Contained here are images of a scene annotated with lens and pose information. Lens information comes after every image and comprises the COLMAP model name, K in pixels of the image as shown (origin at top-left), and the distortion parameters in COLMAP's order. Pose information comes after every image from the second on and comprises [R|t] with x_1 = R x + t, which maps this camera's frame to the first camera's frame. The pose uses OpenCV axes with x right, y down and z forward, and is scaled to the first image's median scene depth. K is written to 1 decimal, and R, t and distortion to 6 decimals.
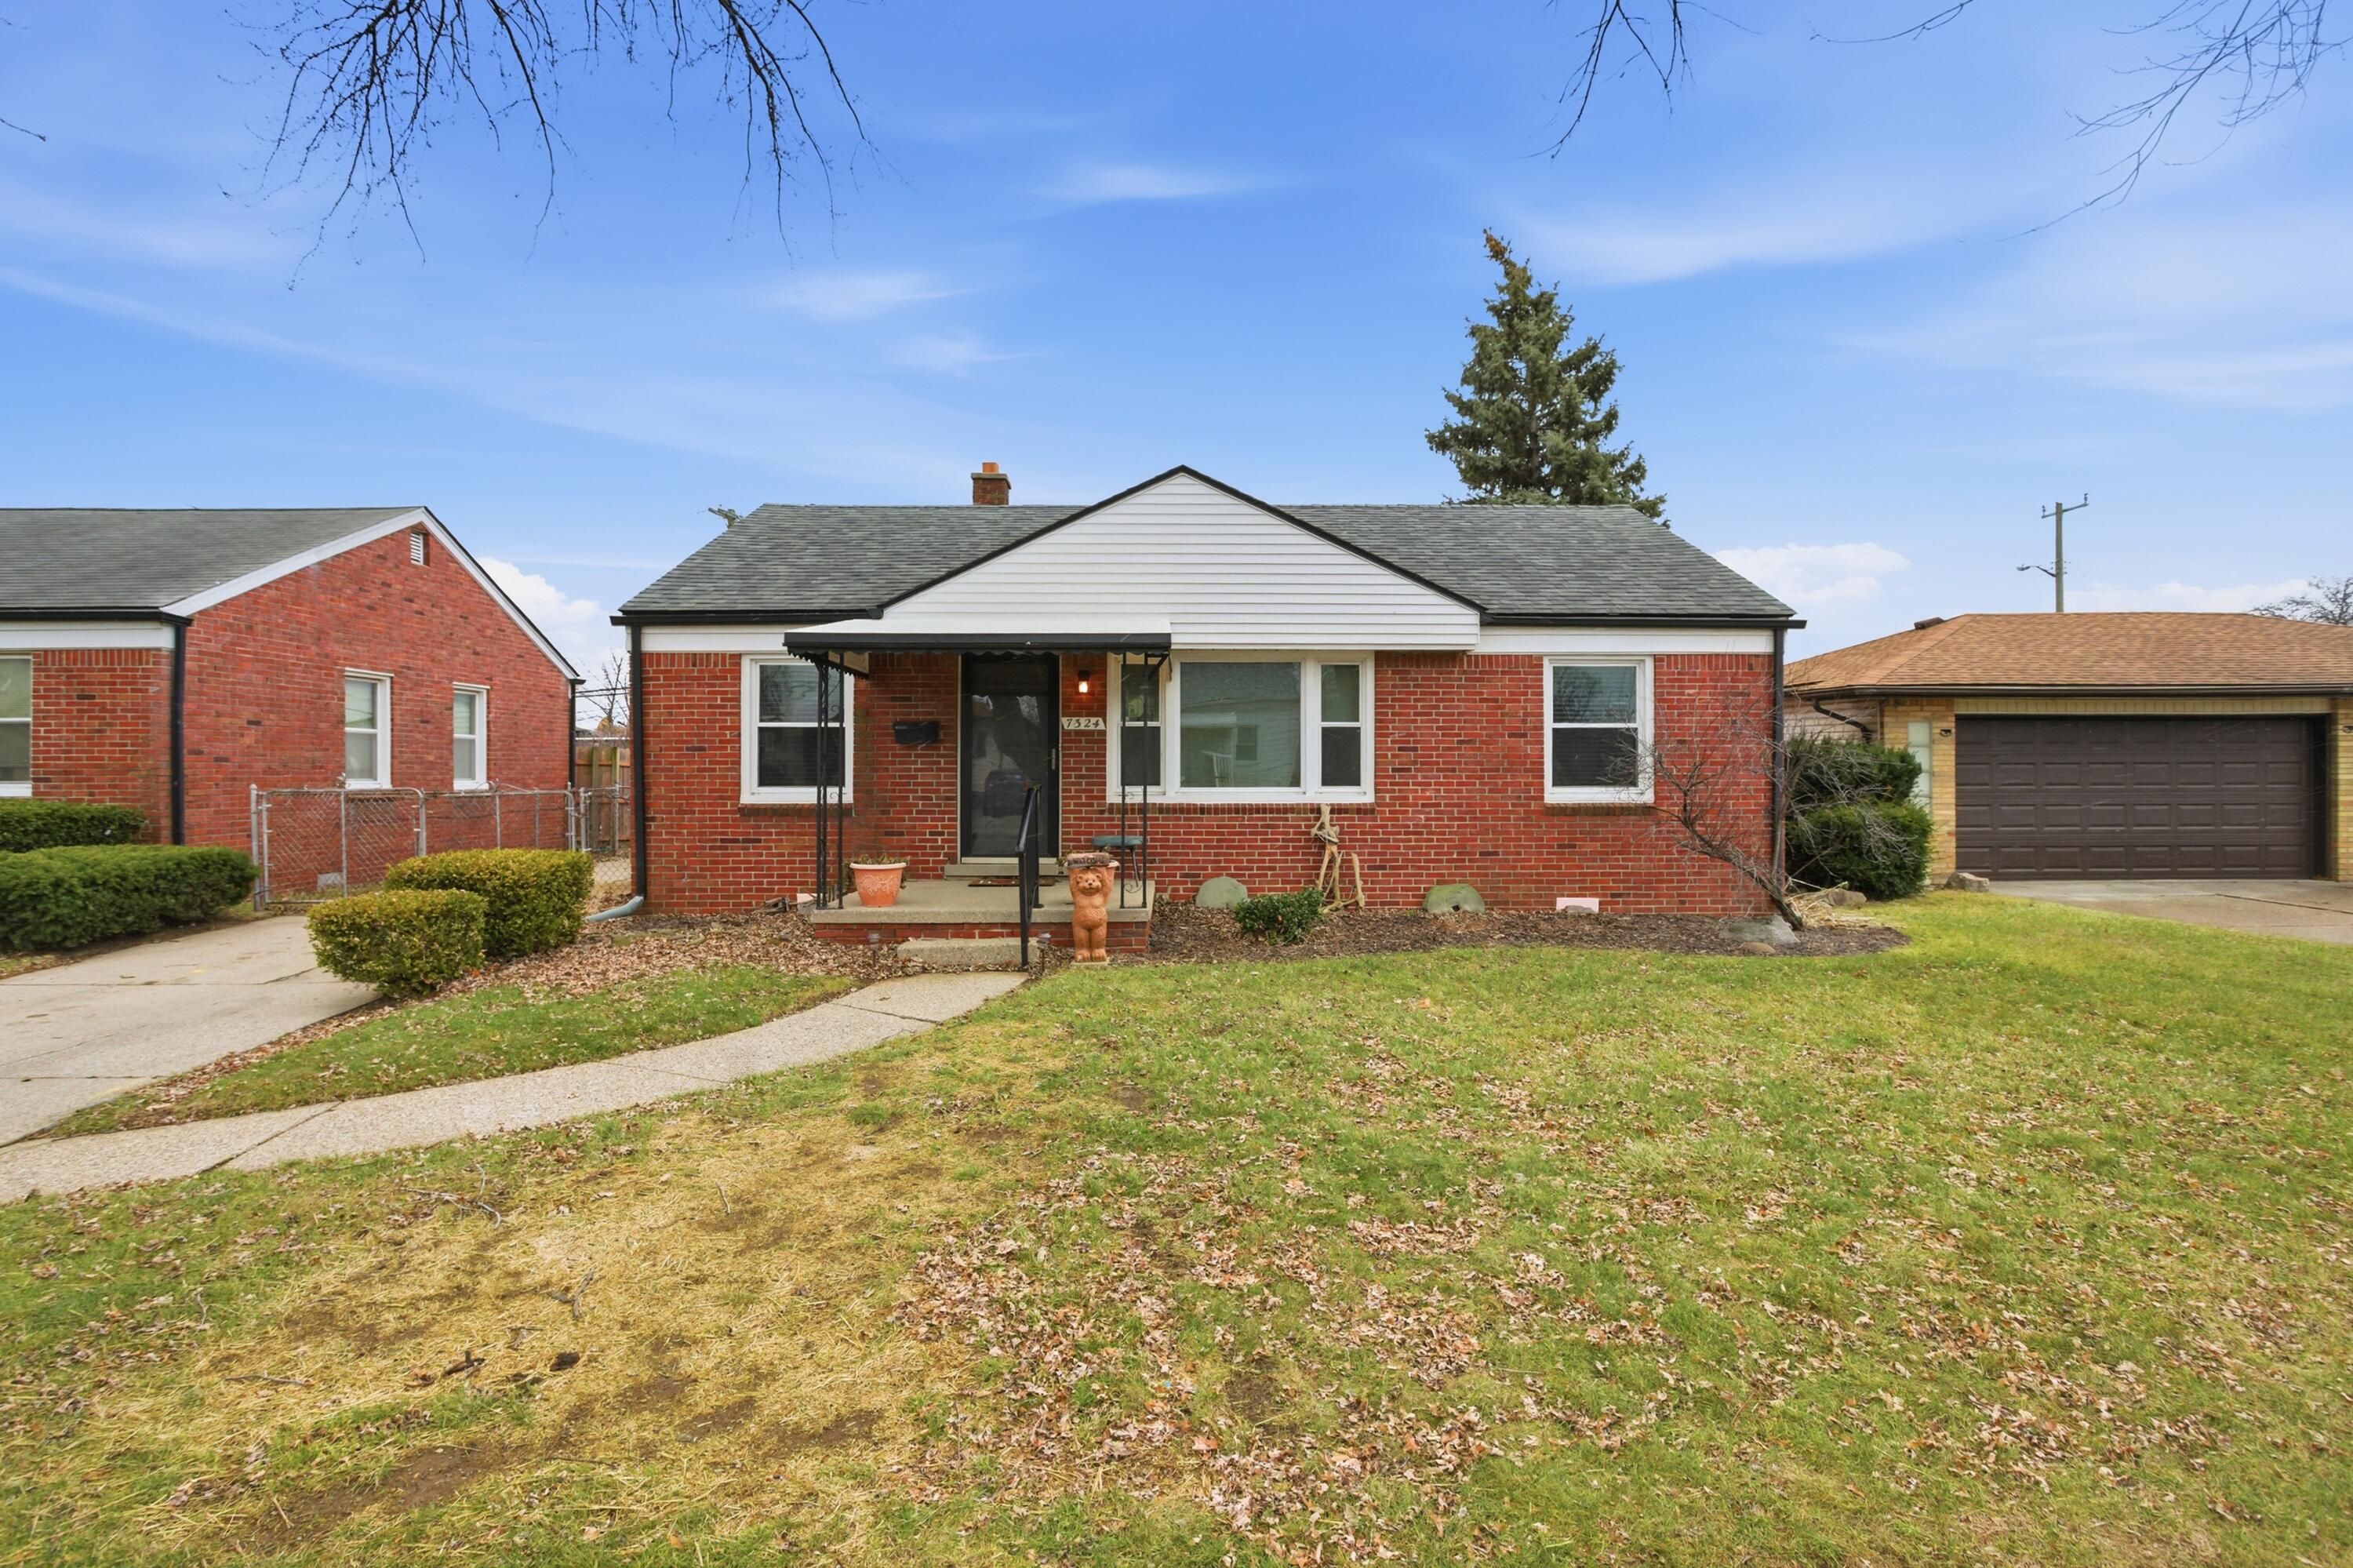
lens RADIAL K [[1160.2, 0, 1176.5], [0, 1160.2, 784.0], [0, 0, 1]] dist [-0.028600, 0.006699]
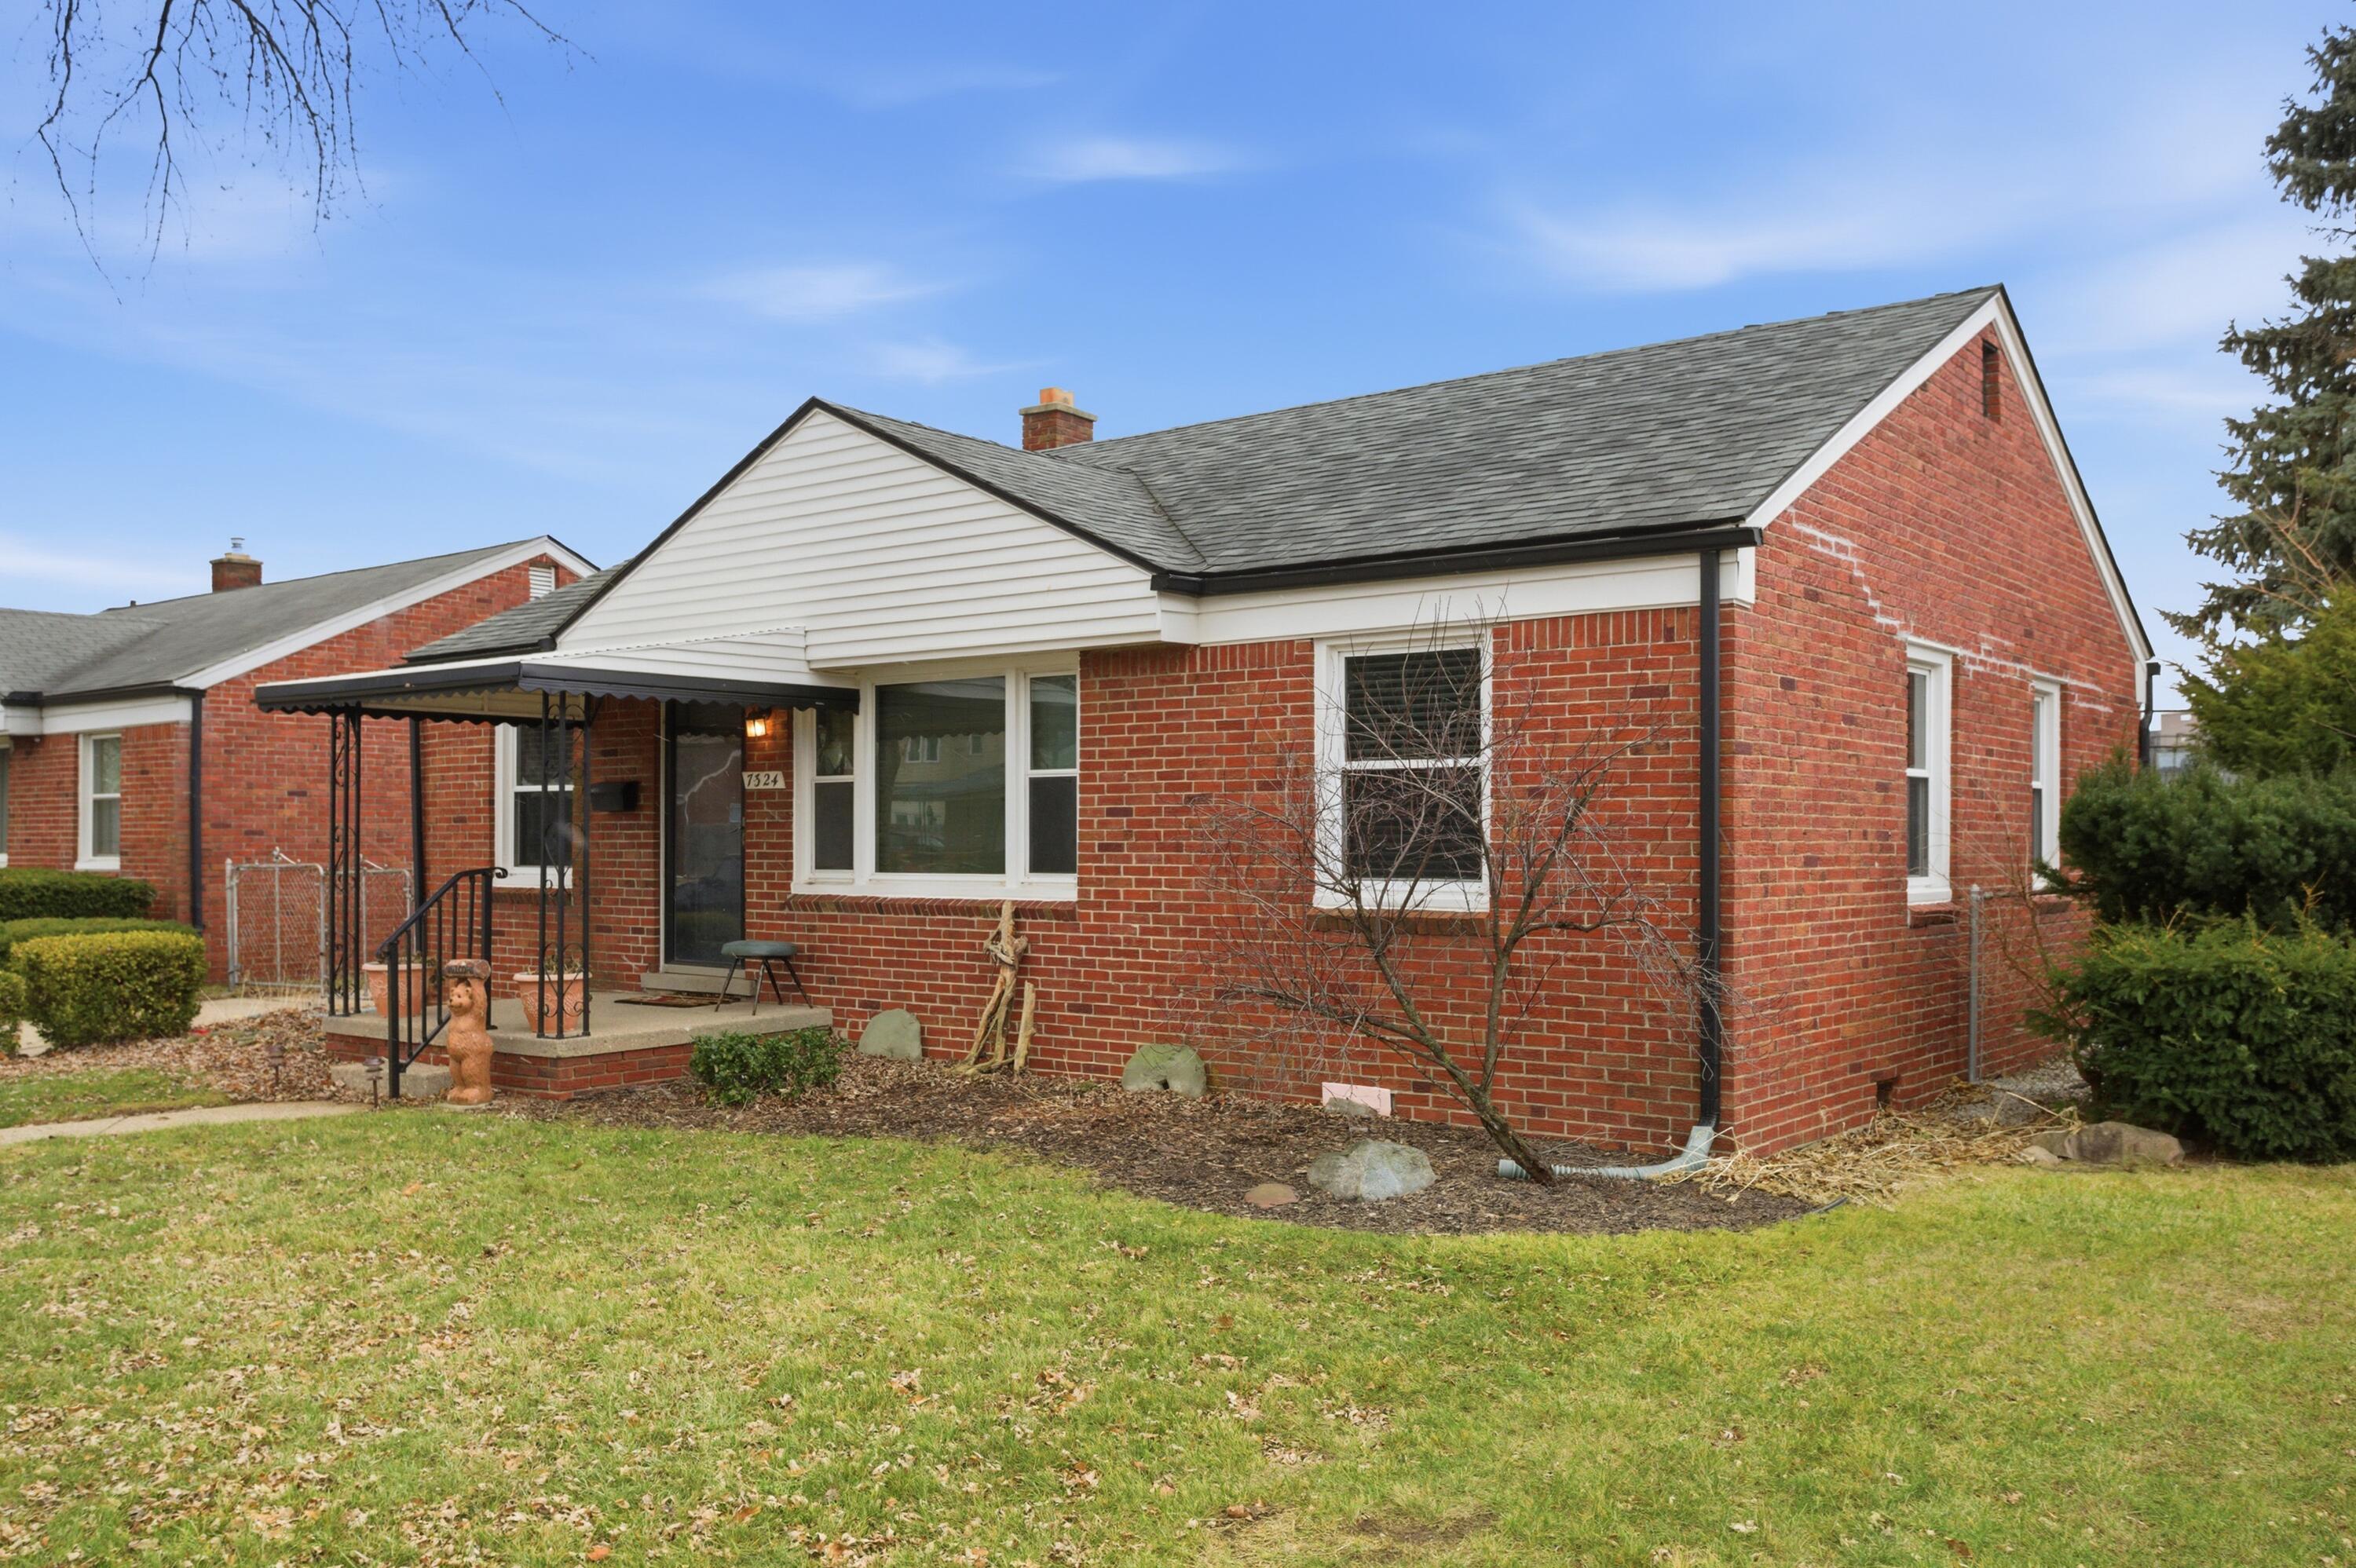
lens RADIAL K [[1929.4, 0, 1183.6], [0, 1929.4, 834.6], [0, 0, 1]] dist [-0.000468, -0.001714]
pose [[0.775826, -0.001915, -0.630943, 0.852337], [-0.004979, 0.999946, -0.009157, -0.009771], [0.630927, 0.010245, 0.775775, 0.251173]]
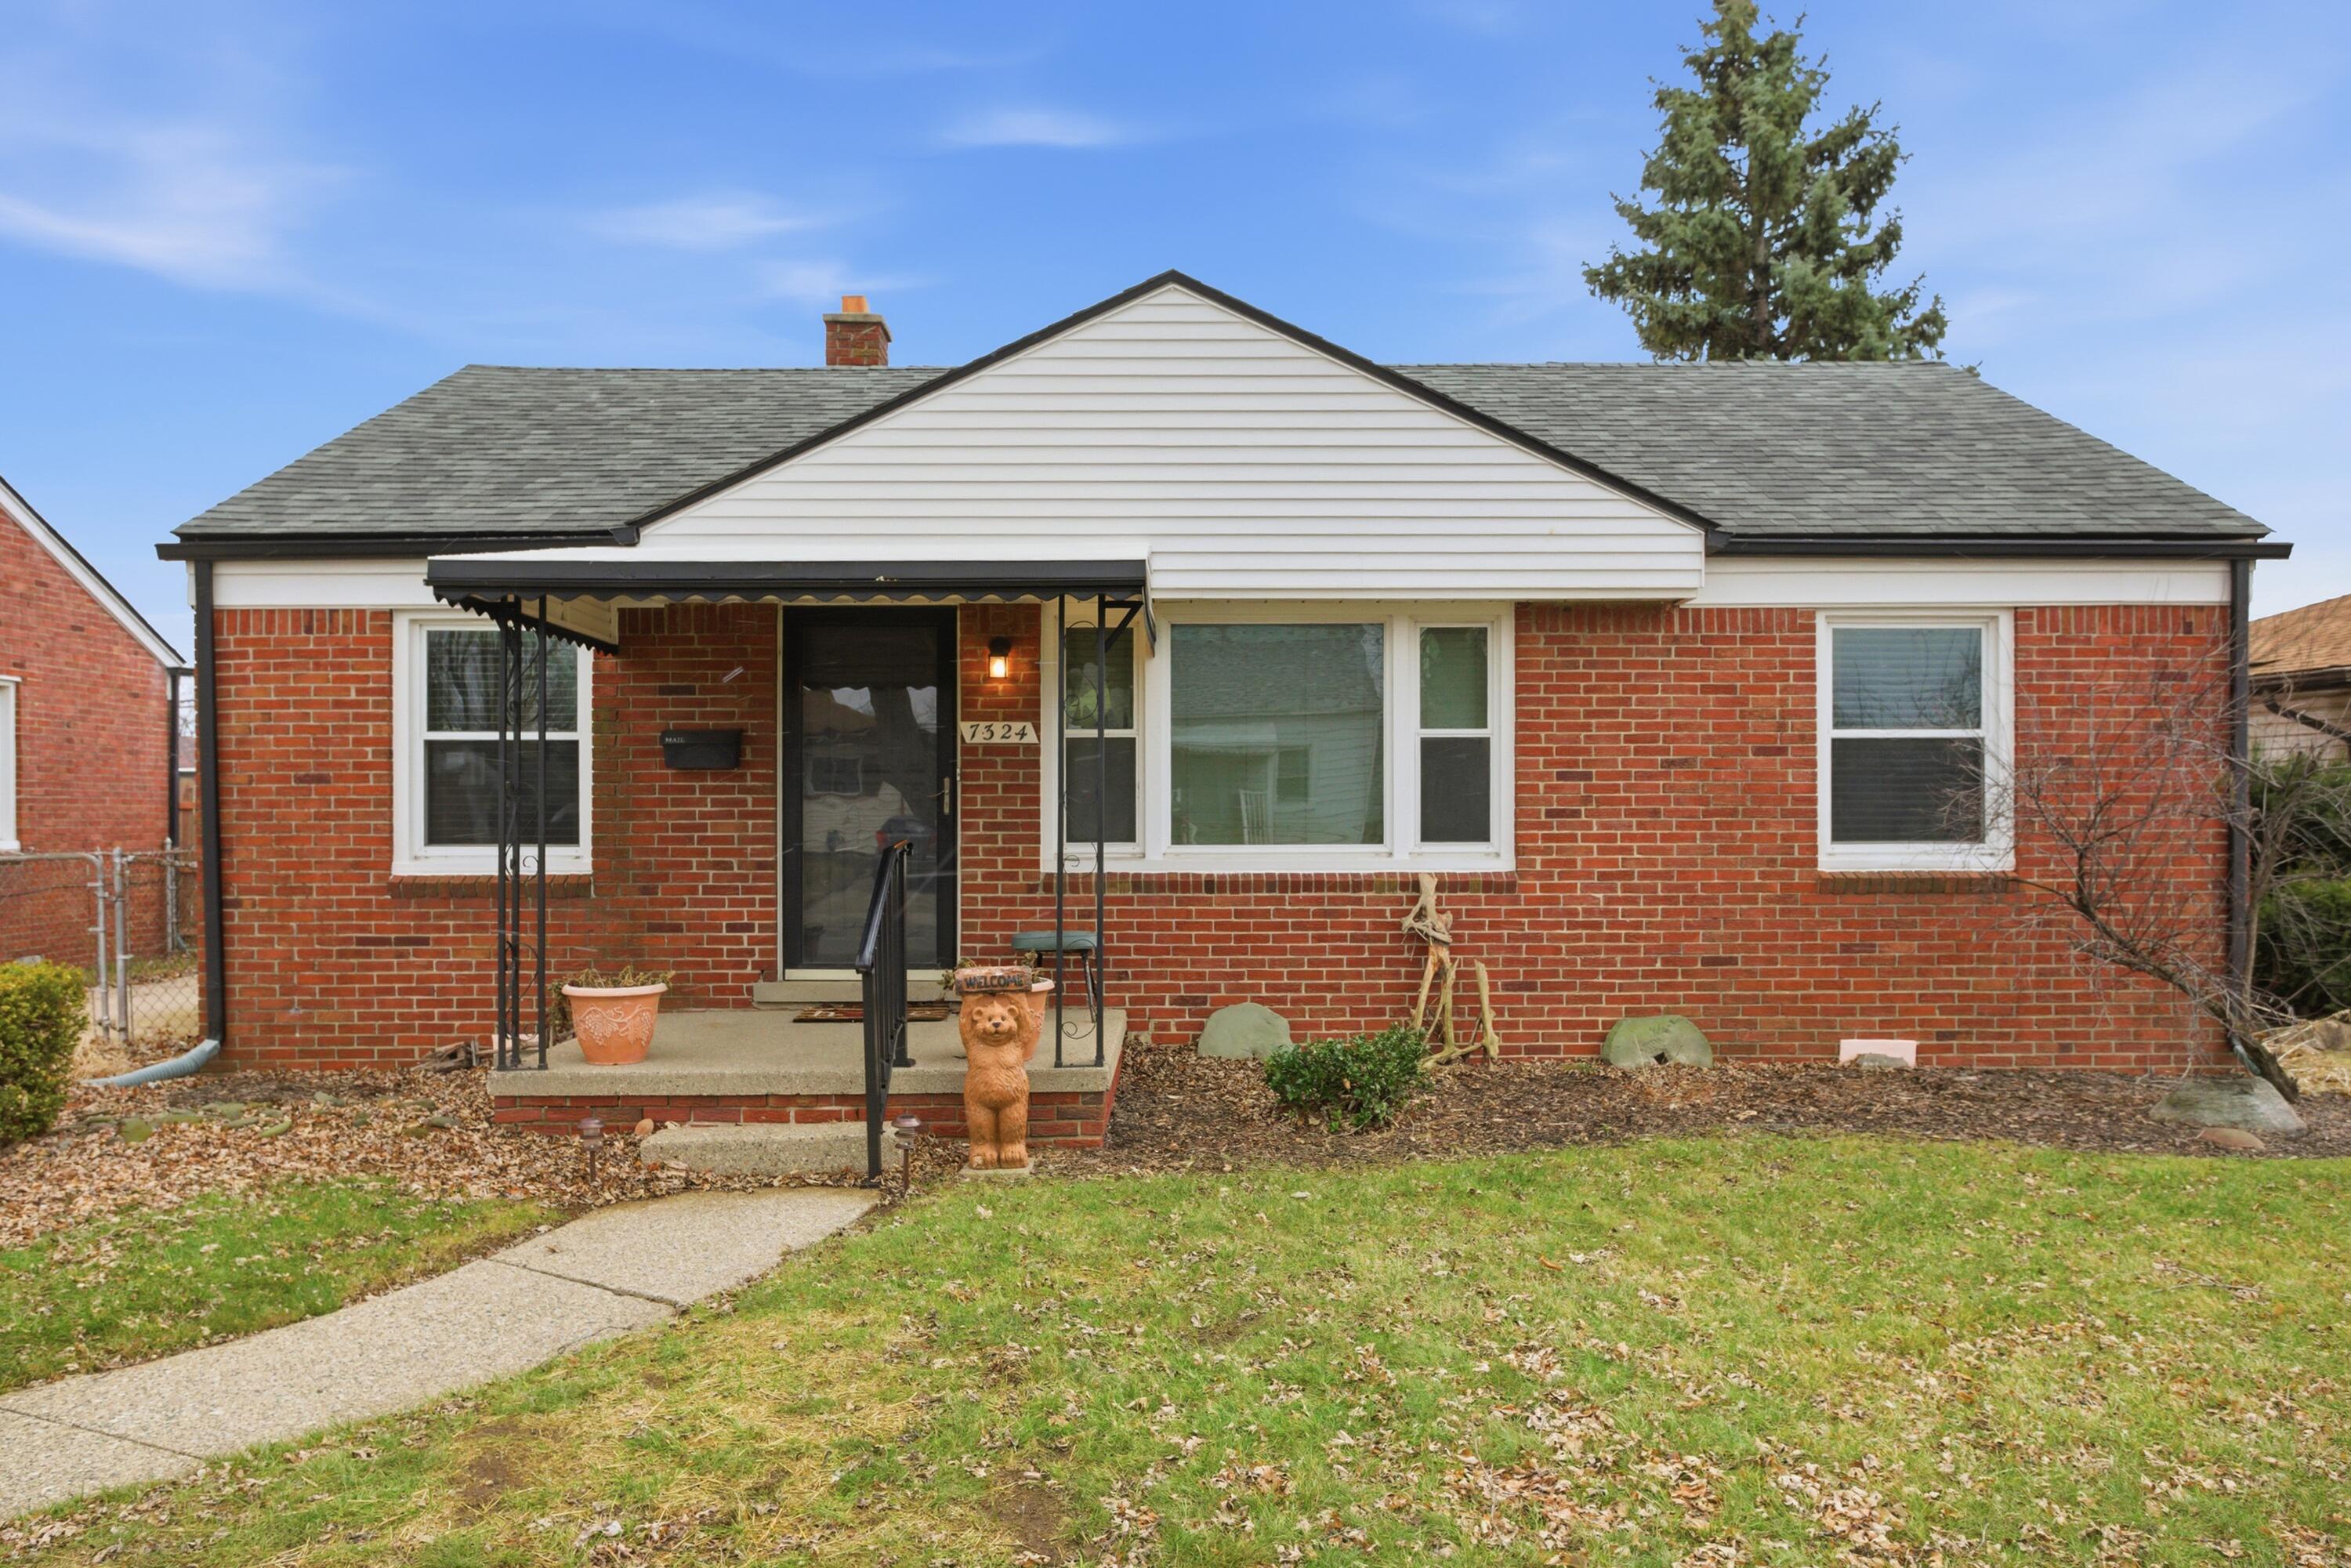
lens RADIAL K [[1744.7, 0, 1175.4], [0, 1744.7, 840.9], [0, 0, 1]] dist [0.000247, -0.003474]
pose [[0.999961, -0.002088, -0.008604, 0.012808], [0.002097, 0.999997, 0.001014, 0.000010], [0.008602, -0.001032, 0.999962, 0.149296]]
